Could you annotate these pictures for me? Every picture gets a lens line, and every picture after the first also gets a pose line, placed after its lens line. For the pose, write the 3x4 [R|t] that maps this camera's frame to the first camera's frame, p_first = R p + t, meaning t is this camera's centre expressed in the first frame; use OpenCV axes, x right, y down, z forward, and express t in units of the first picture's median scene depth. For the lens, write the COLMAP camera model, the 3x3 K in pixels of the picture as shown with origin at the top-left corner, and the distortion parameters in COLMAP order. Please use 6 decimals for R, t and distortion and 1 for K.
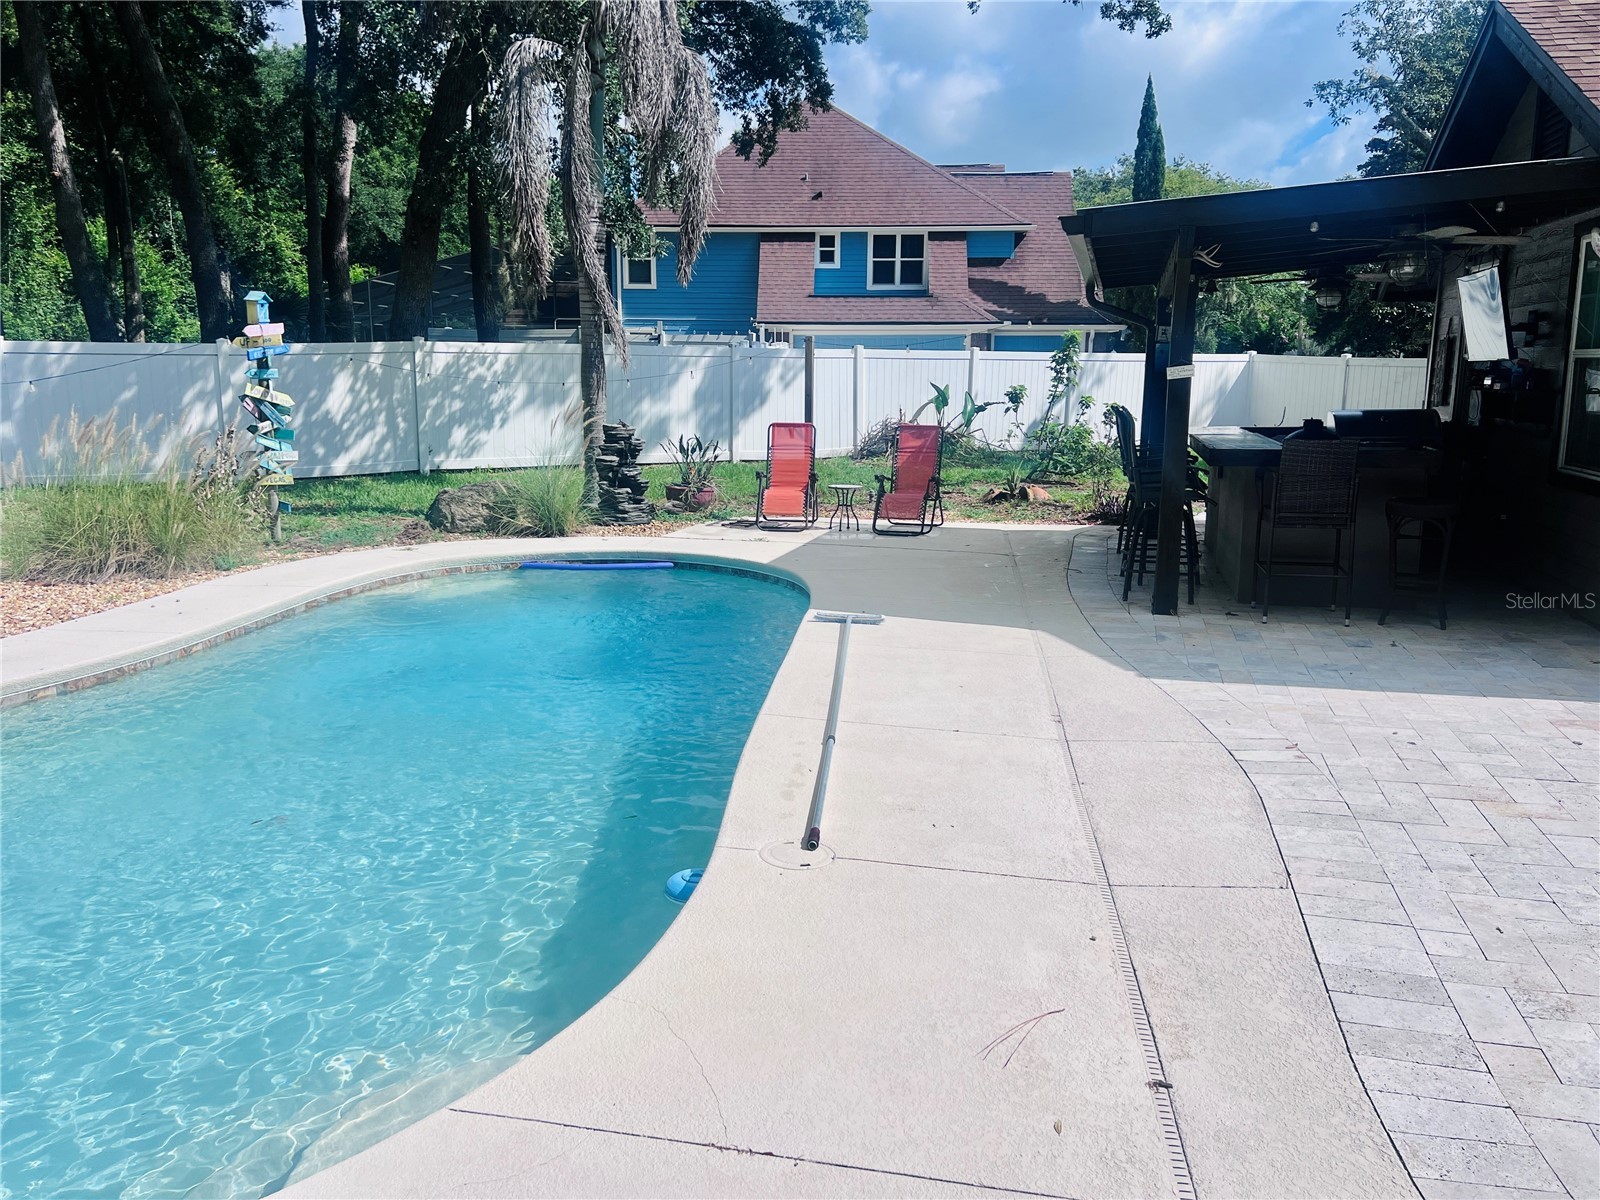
lens RADIAL K [[1194.9, 0, 791.1], [0, 1194.9, 593.5], [0, 0, 1]] dist [0.046759, -0.049907]
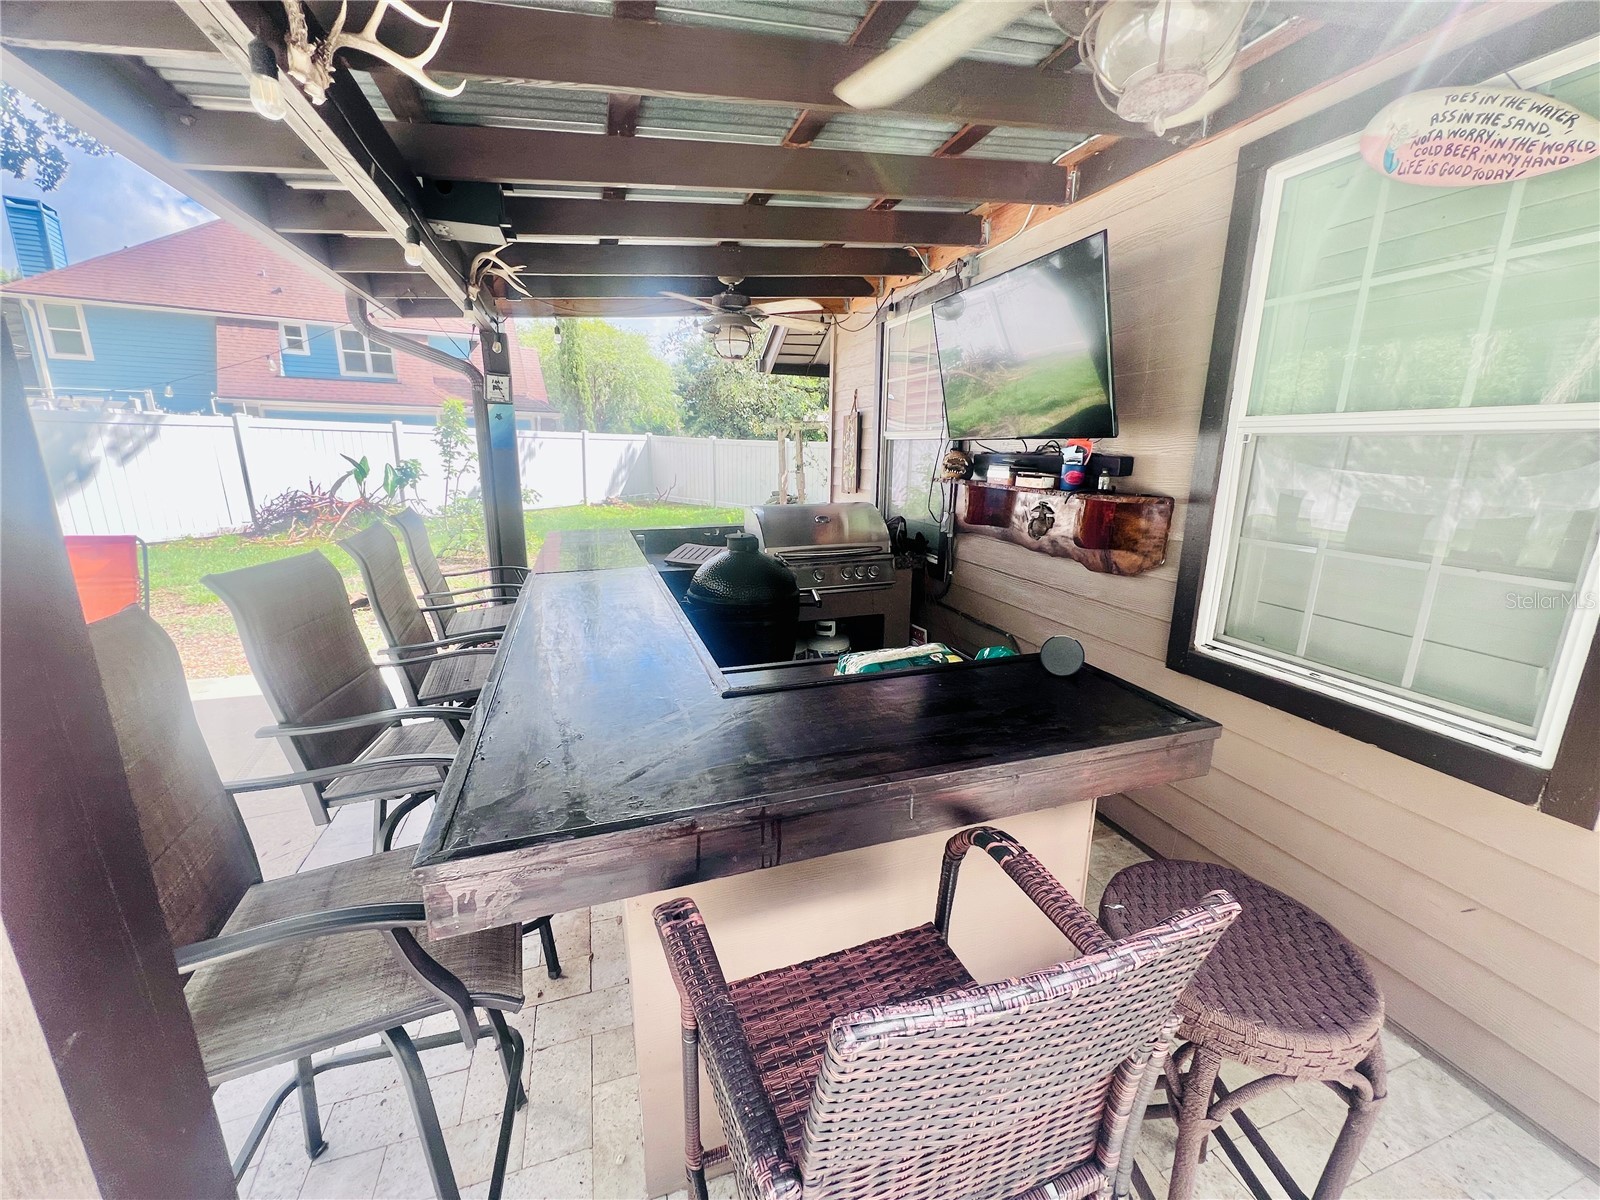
lens RADIAL K [[638.7, 0, 816.8], [0, 638.7, 596.3], [0, 0, 1]] dist [-0.002363, -0.000184]
pose [[0.823422, -0.117898, 0.555046, 0.239356], [0.090743, 0.992948, 0.076295, -0.113610], [-0.560127, -0.012456, 0.828313, 0.600419]]
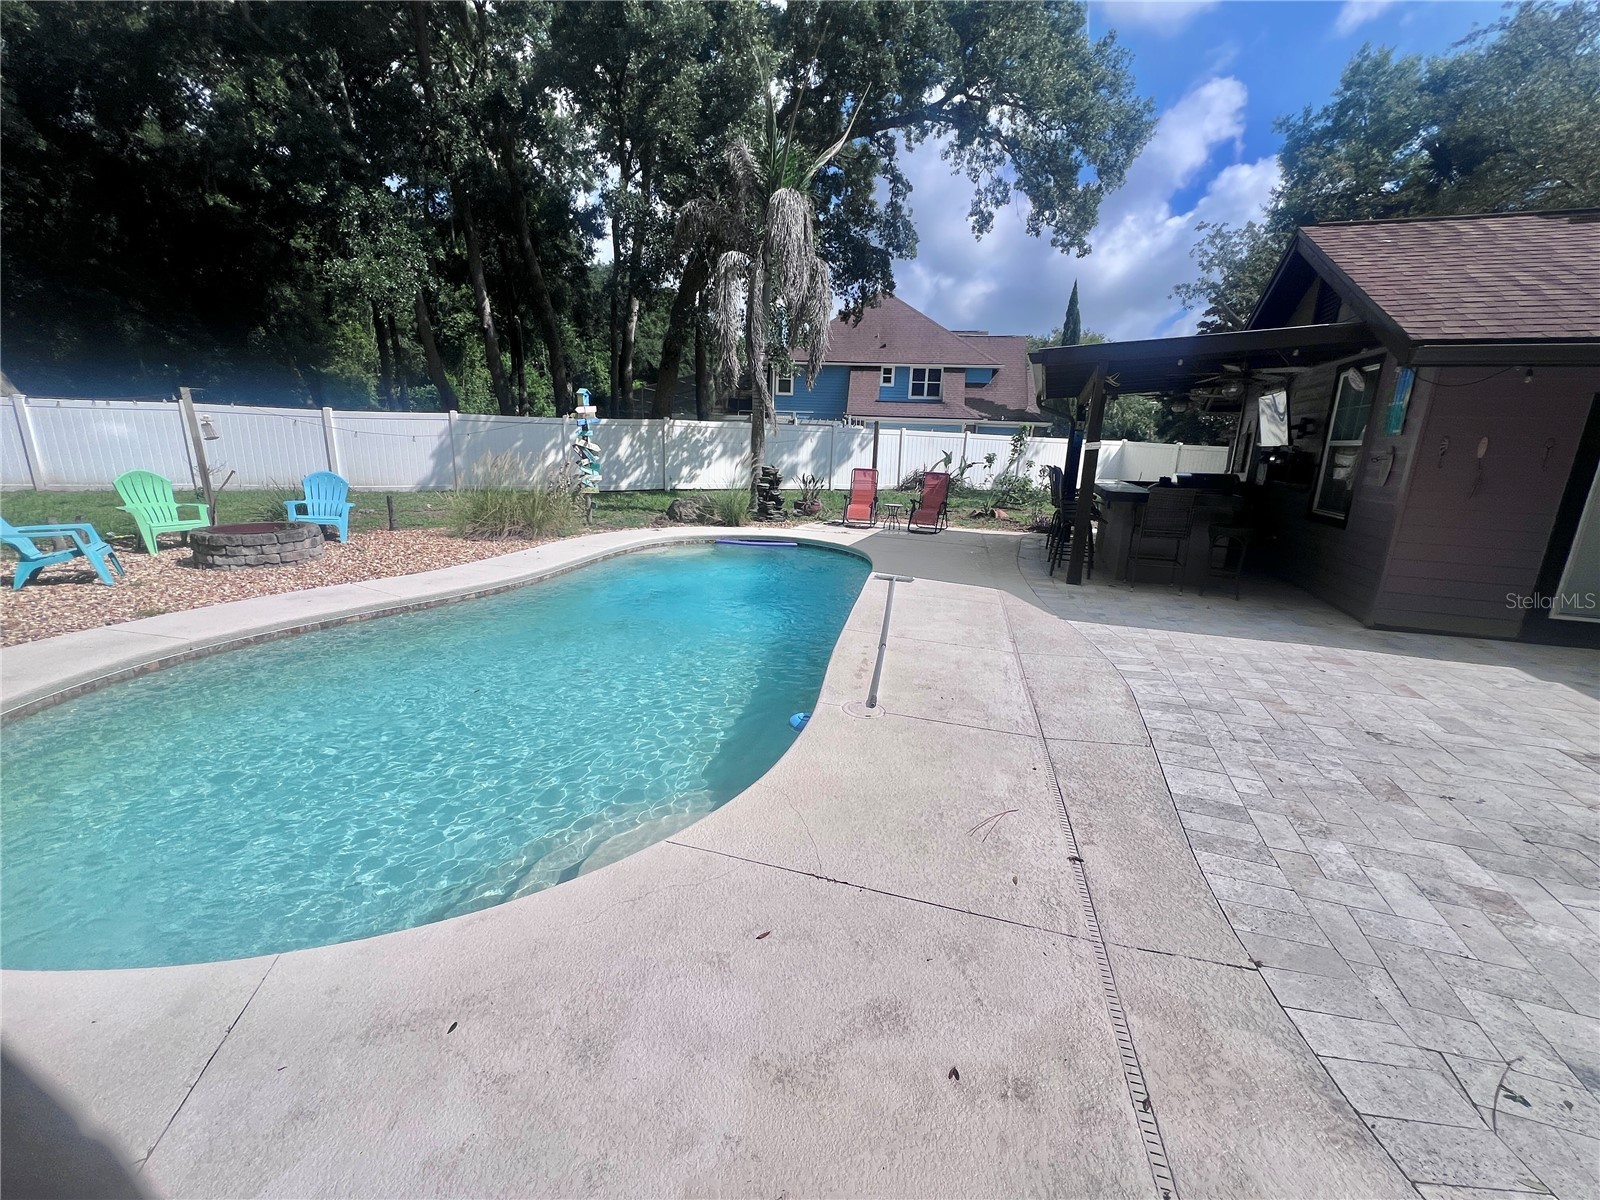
lens RADIAL K [[638.7, 0, 803.6], [0, 638.7, 598.3], [0, 0, 1]] dist [-0.002363, -0.000184]
pose [[0.995495, 0.050260, -0.080391, -0.004894], [-0.045724, 0.997309, 0.057306, 0.001443], [0.083055, -0.053373, 0.995115, 0.020294]]
